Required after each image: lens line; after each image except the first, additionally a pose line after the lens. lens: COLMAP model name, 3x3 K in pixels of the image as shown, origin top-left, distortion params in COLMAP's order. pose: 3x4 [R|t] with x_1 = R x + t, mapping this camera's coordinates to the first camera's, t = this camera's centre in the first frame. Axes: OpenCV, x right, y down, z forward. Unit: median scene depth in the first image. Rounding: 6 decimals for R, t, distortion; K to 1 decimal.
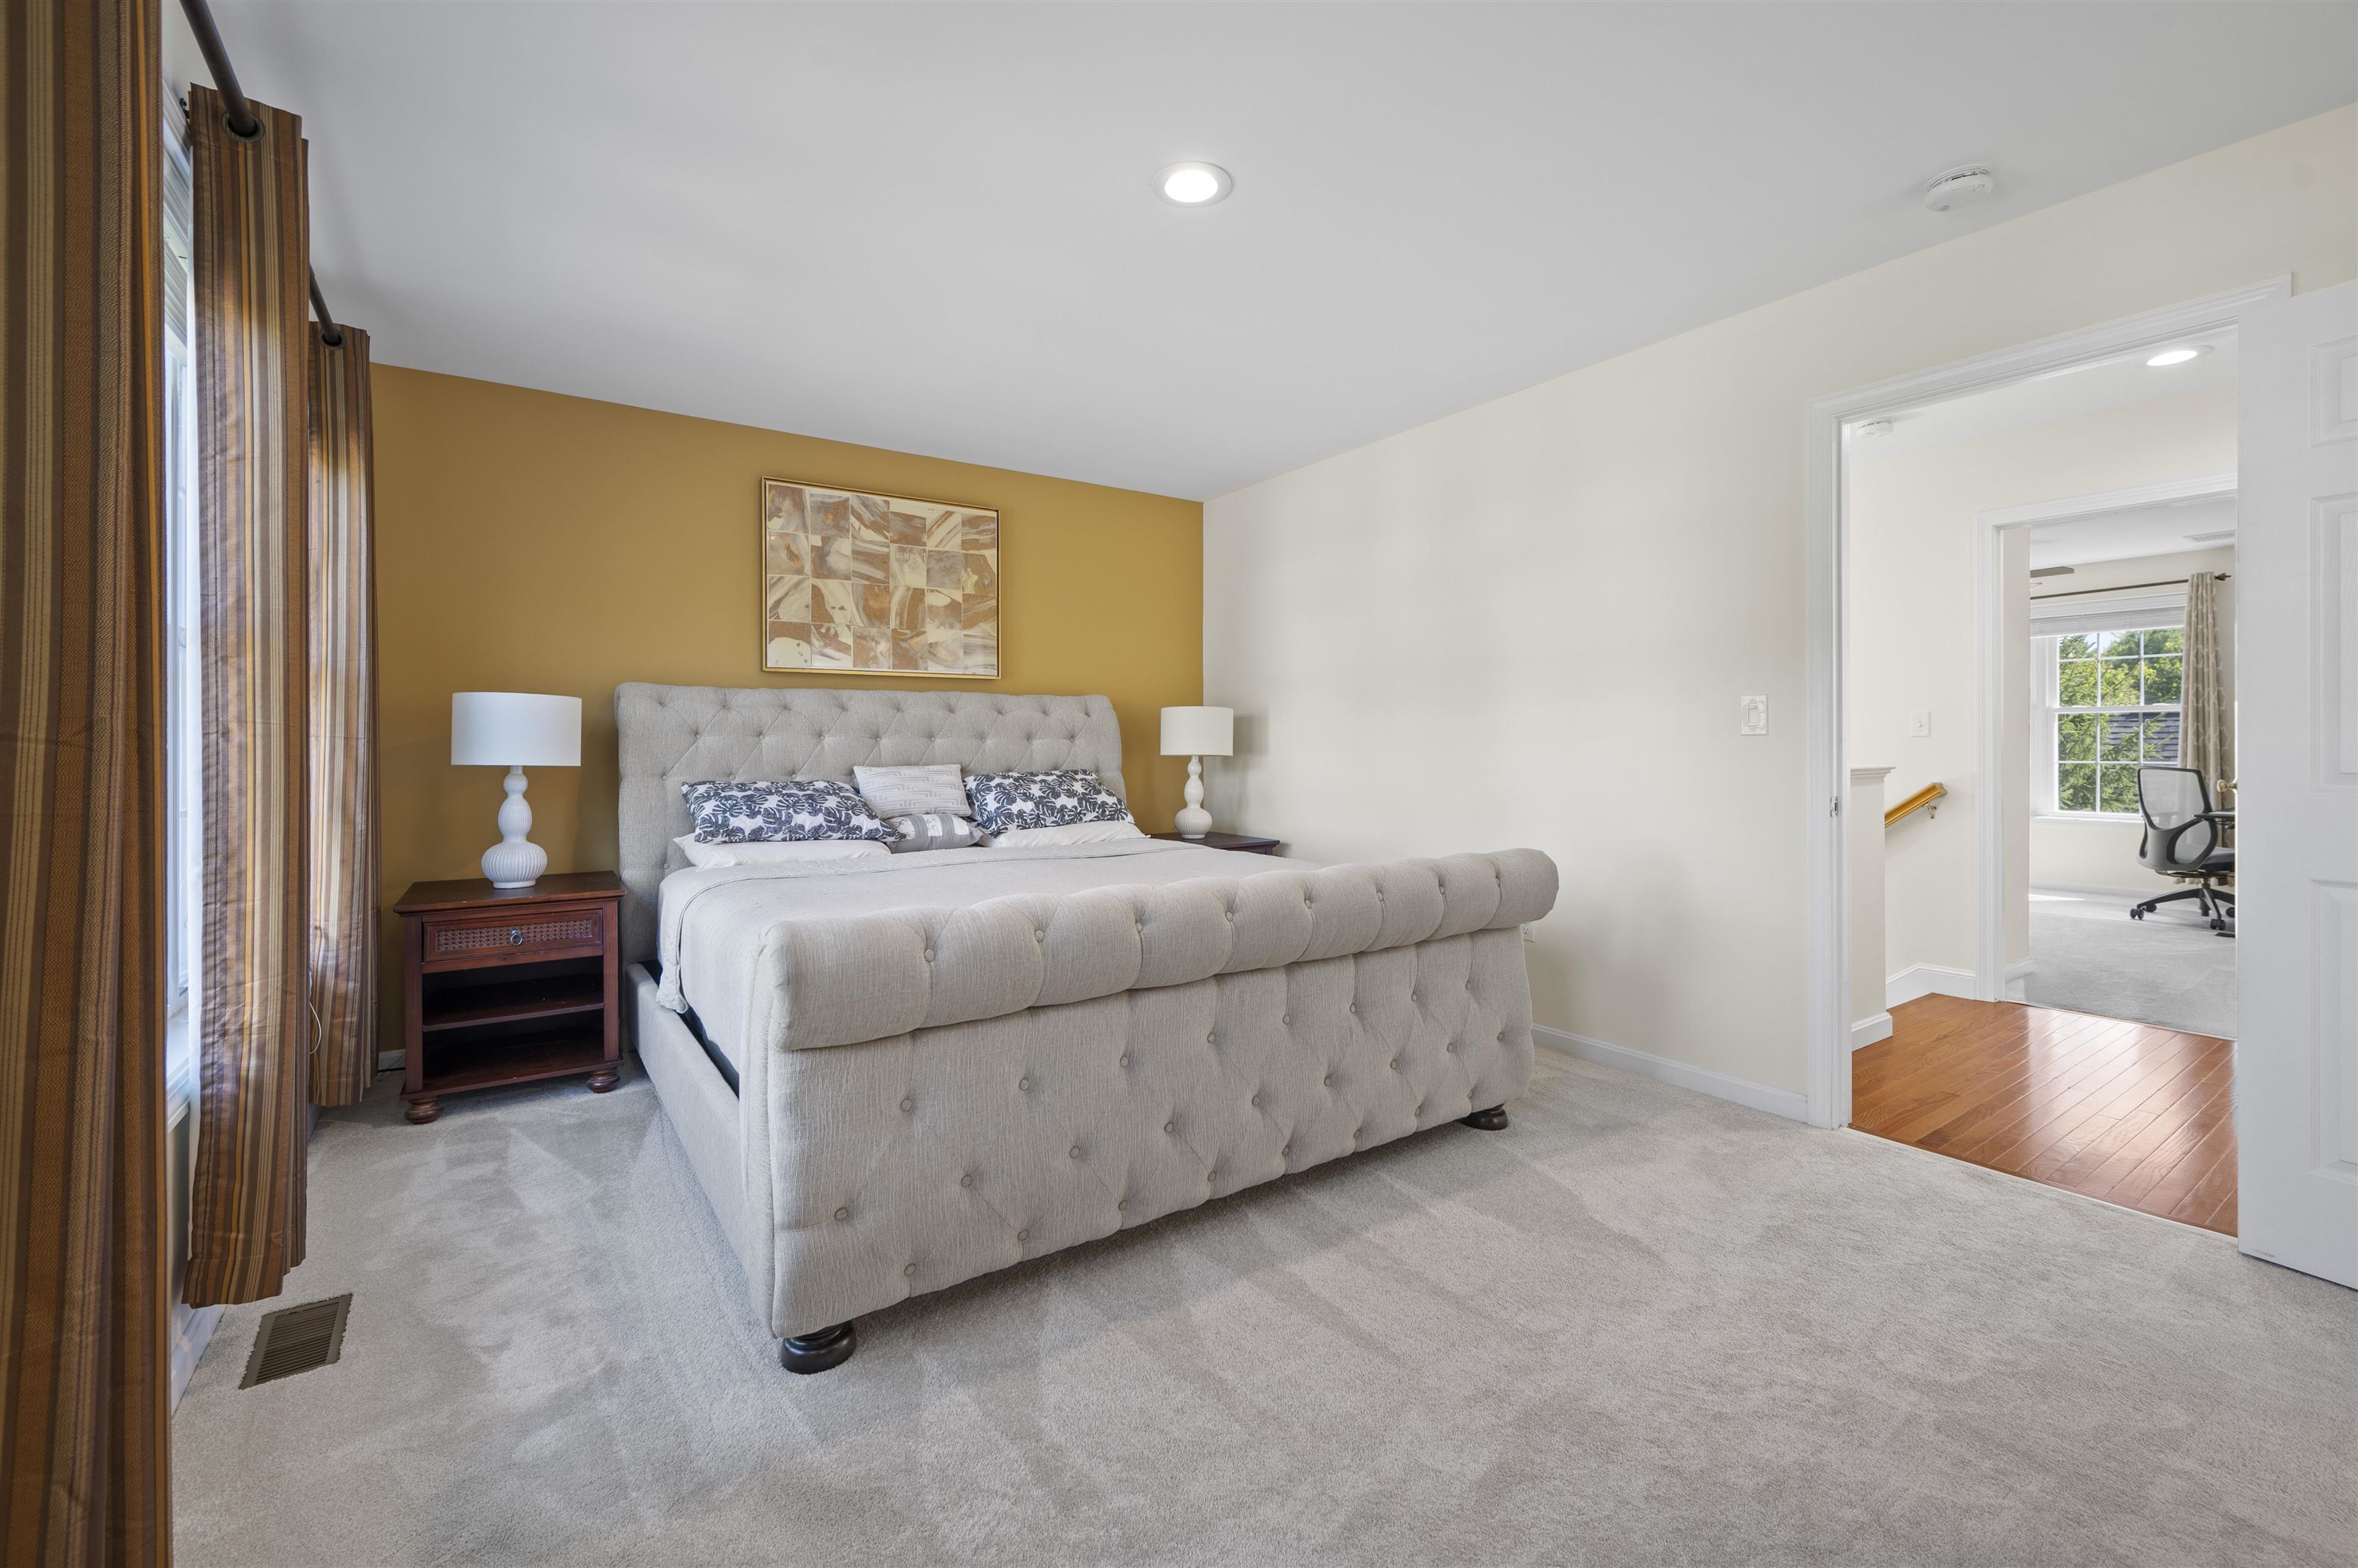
lens RADIAL K [[983.8, 0, 1179.9], [0, 983.8, 751.5], [0, 0, 1]] dist [-0.000821, -0.000155]
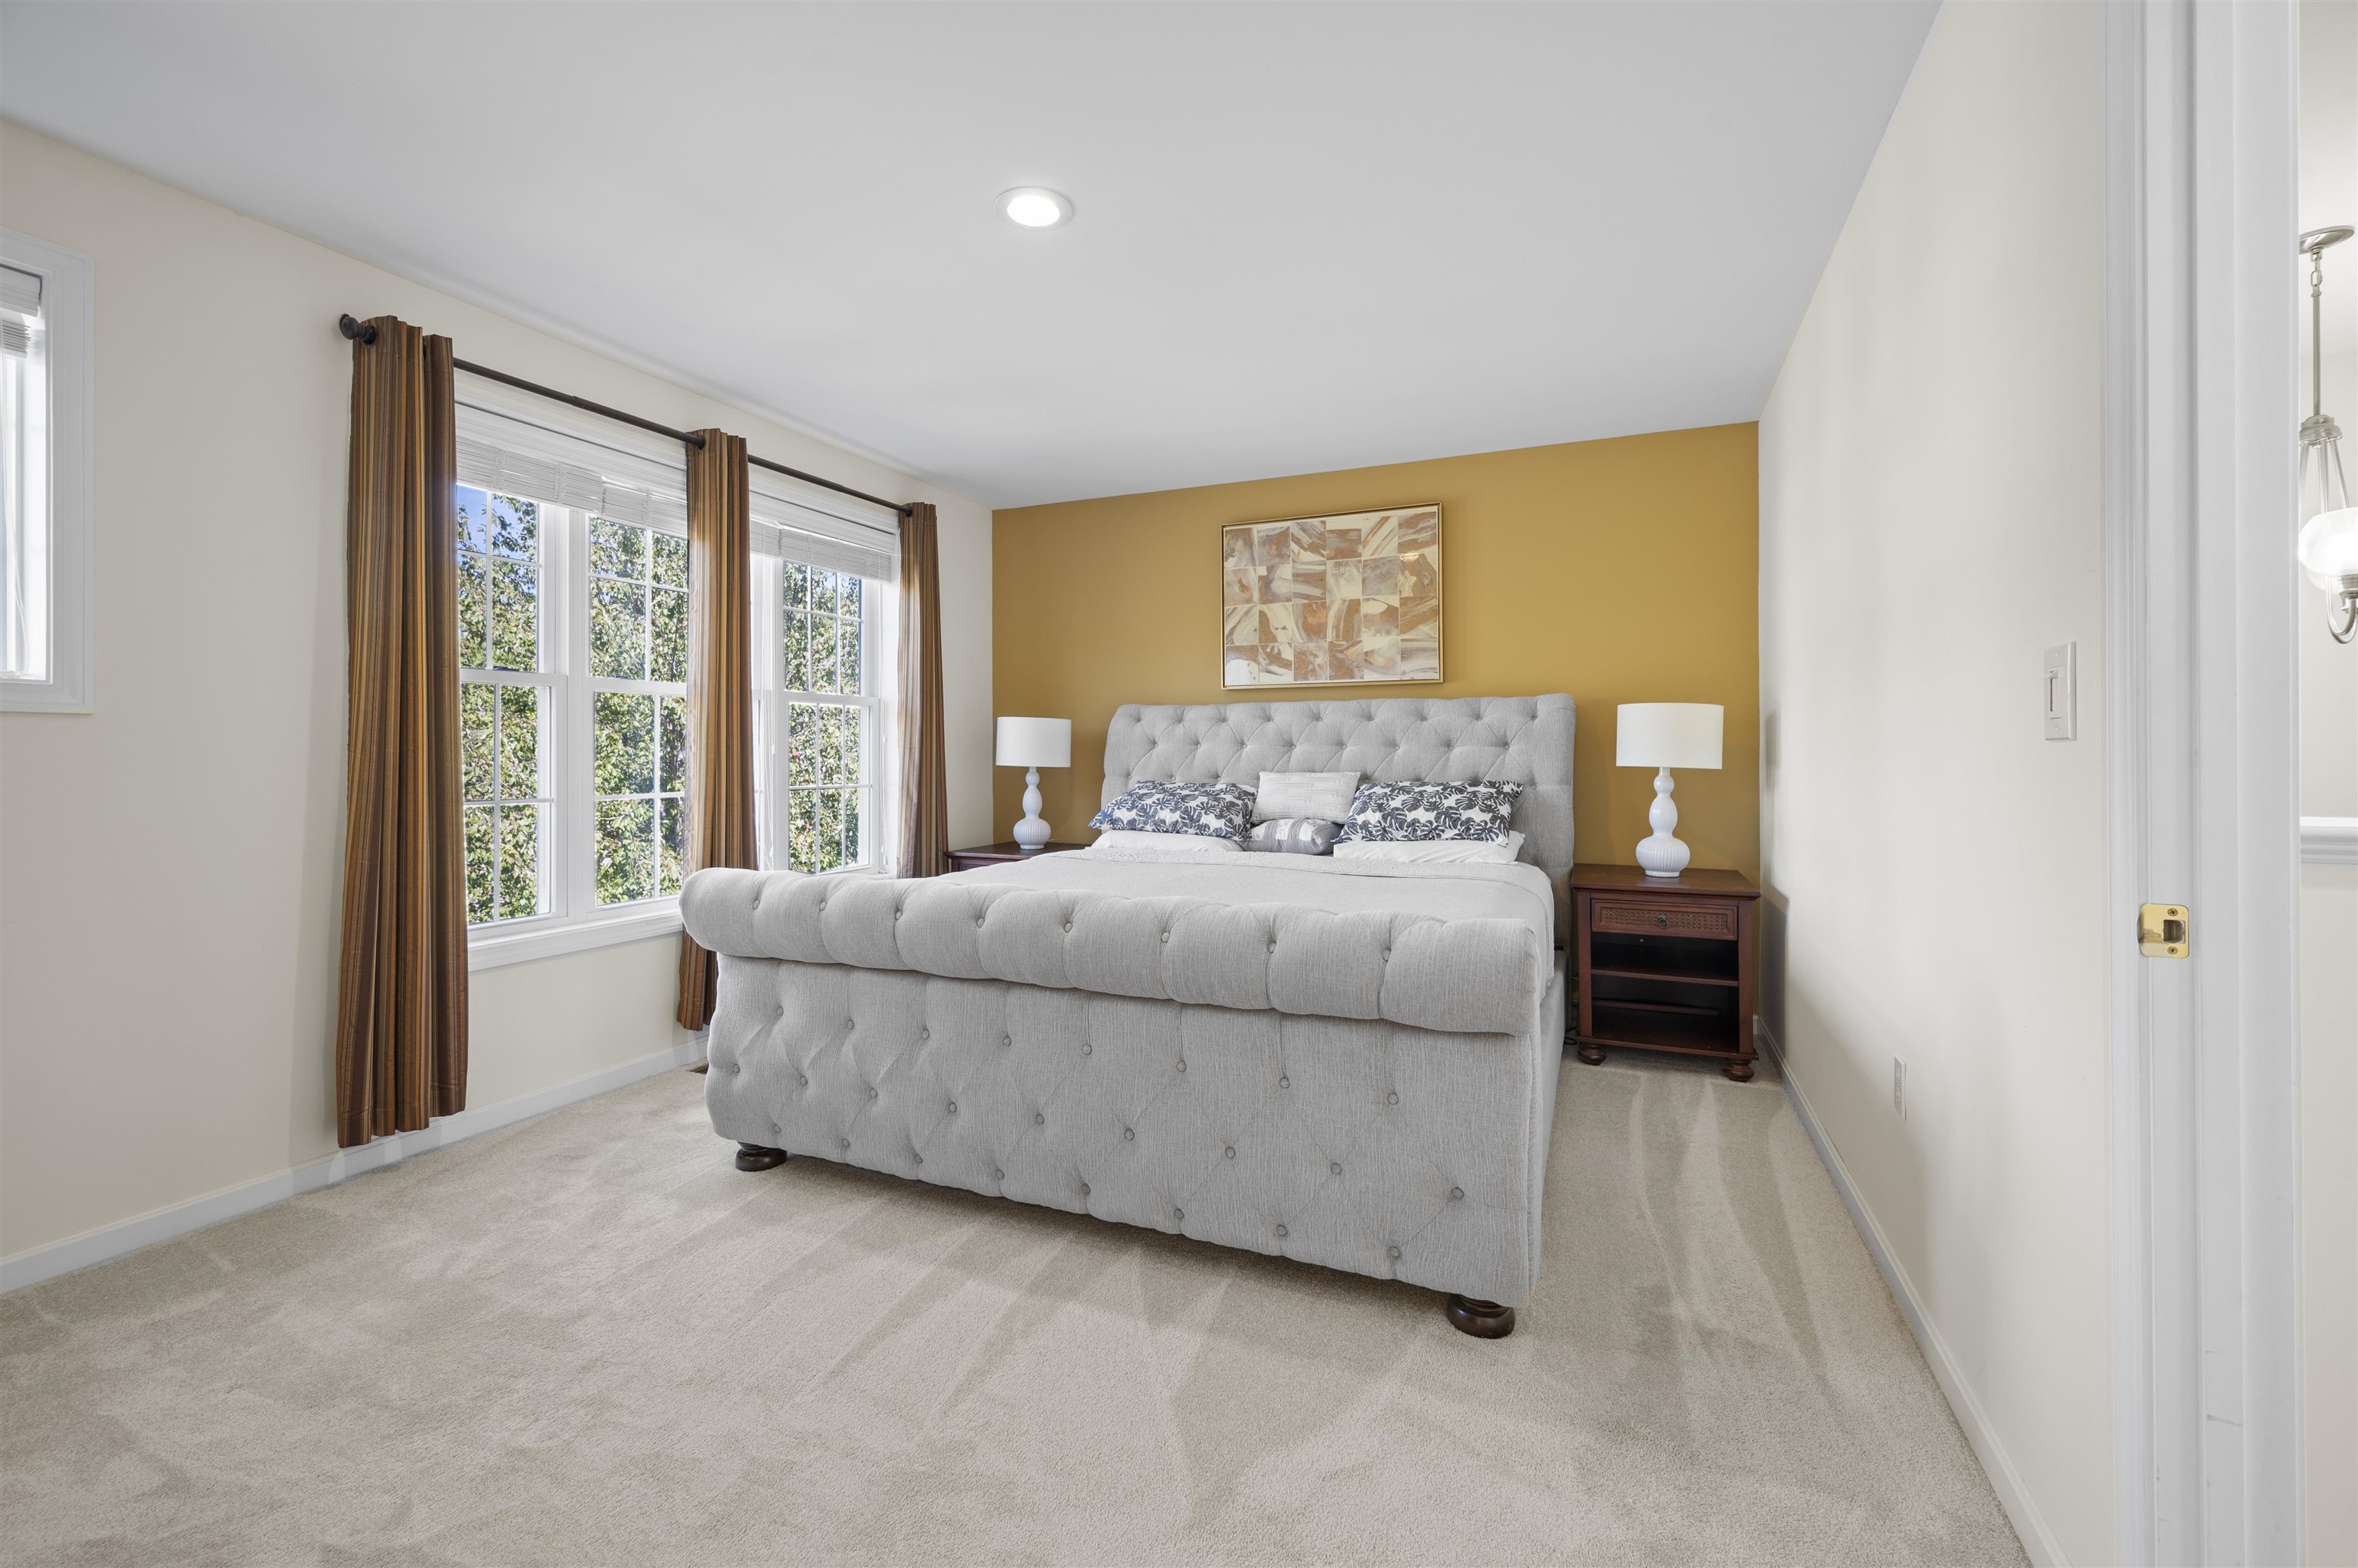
lens RADIAL K [[968.0, 0, 1181.1], [0, 968.0, 768.0], [0, 0, 1]] dist [-0.000052, 0.000179]
pose [[0.531043, 0.018526, -0.847142, 0.523780], [-0.005835, 0.999817, 0.018207, -0.008139], [0.847325, -0.004726, 0.531054, 0.329577]]
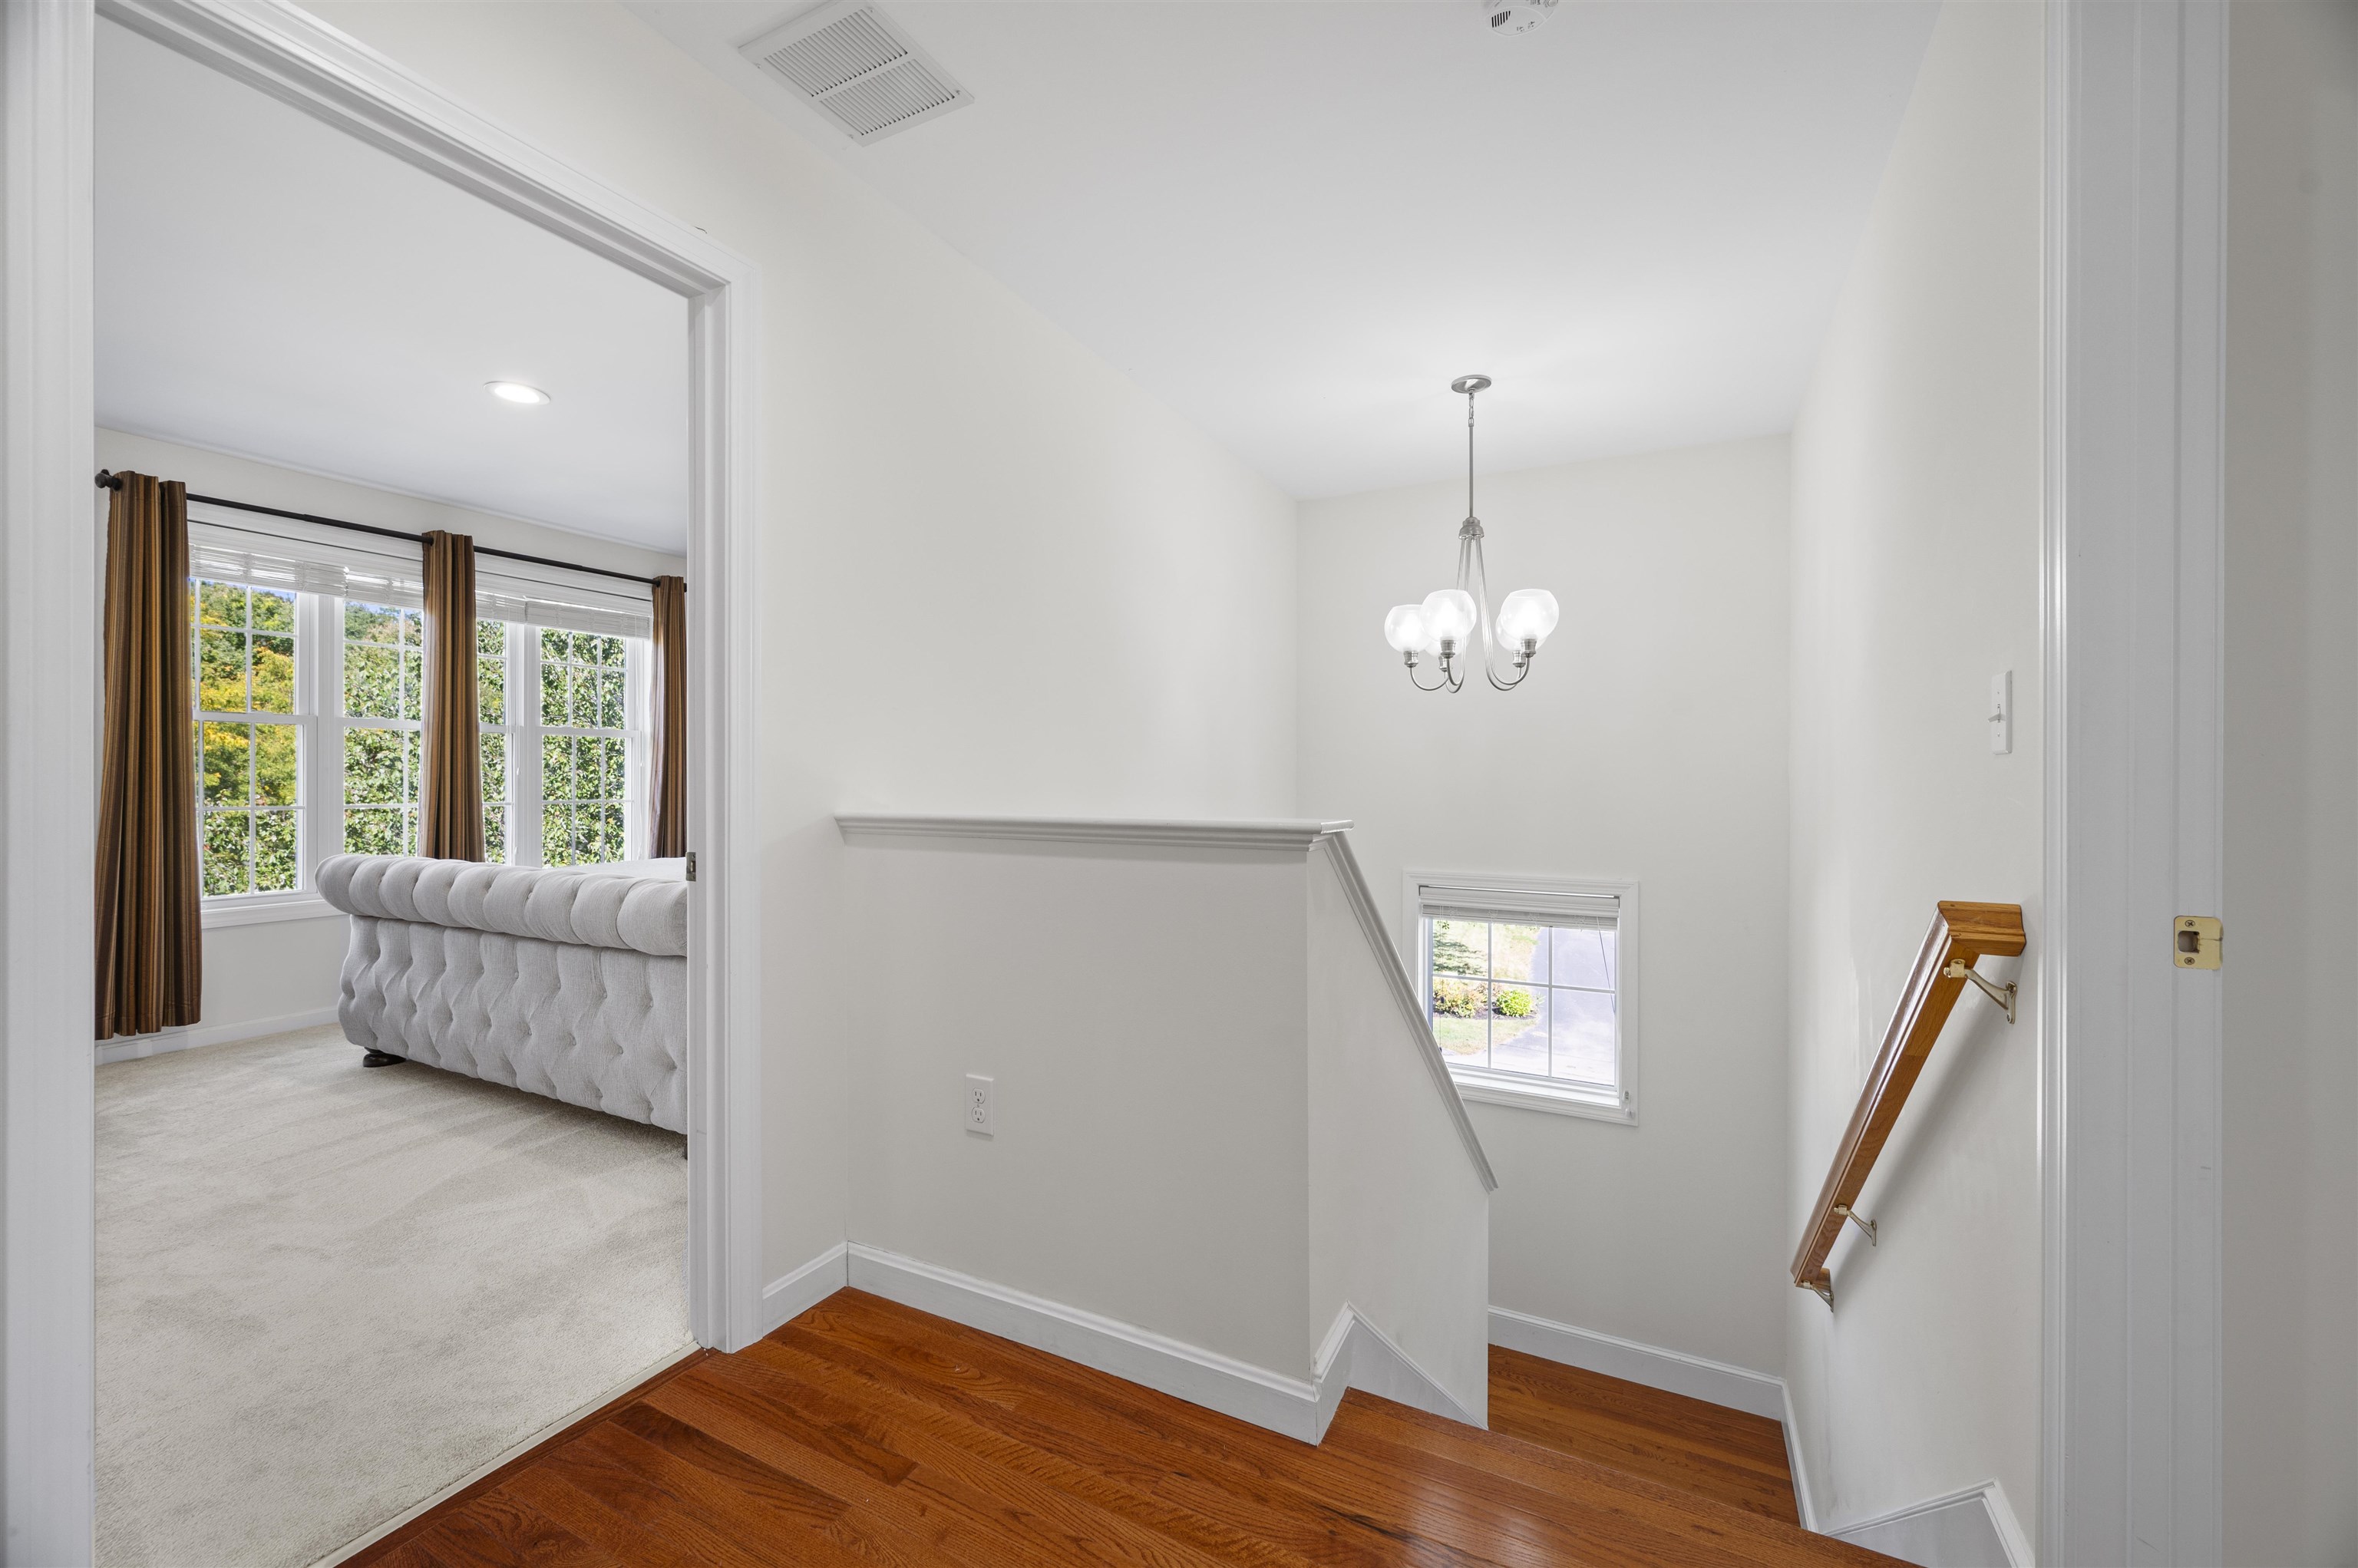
lens RADIAL K [[952.2, 0, 1179.0], [0, 952.2, 784.0], [0, 0, 1]] dist [0.009783, 0.000100]
pose [[0.459061, 0.008240, -0.888366, 0.960093], [-0.010348, 0.999939, 0.003927, -0.003938], [0.888344, 0.007390, 0.459118, 0.675850]]
